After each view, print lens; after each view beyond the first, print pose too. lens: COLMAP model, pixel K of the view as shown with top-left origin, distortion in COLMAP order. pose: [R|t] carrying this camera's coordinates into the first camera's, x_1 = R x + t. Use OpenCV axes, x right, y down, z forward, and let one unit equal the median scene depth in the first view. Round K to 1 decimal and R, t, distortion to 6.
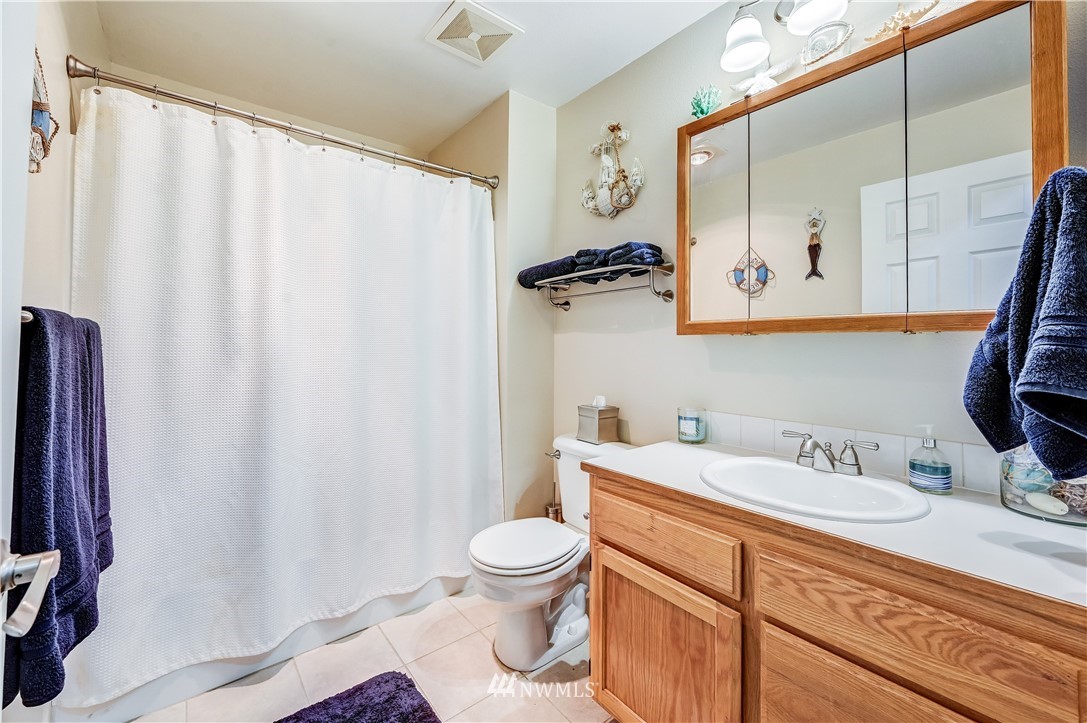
lens RADIAL K [[428.5, 0, 546.7], [0, 428.5, 350.3], [0, 0, 1]] dist [0.022951, 0.000061]
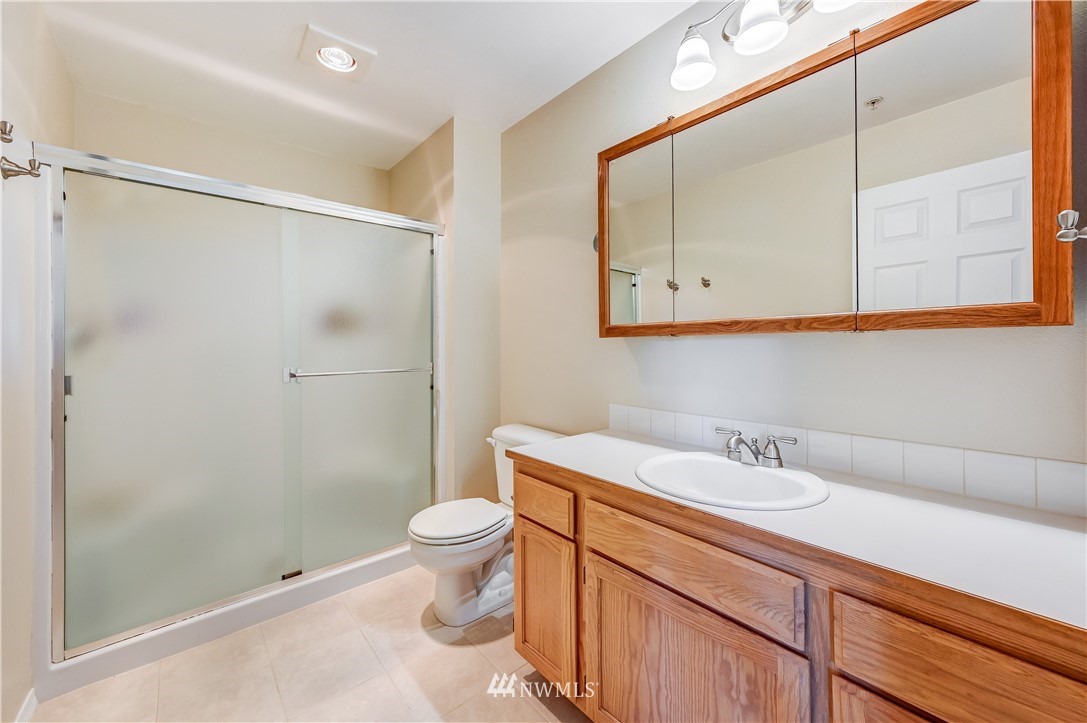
lens RADIAL K [[456.4, 0, 543.5], [0, 456.4, 361.5], [0, 0, 1]] dist [-0.000724, -0.000125]
pose [[0.999678, 0.009900, -0.023347, 0.192715], [-0.009484, 0.999796, 0.017861, 0.007604], [0.023519, -0.017634, 0.999568, -0.195322]]
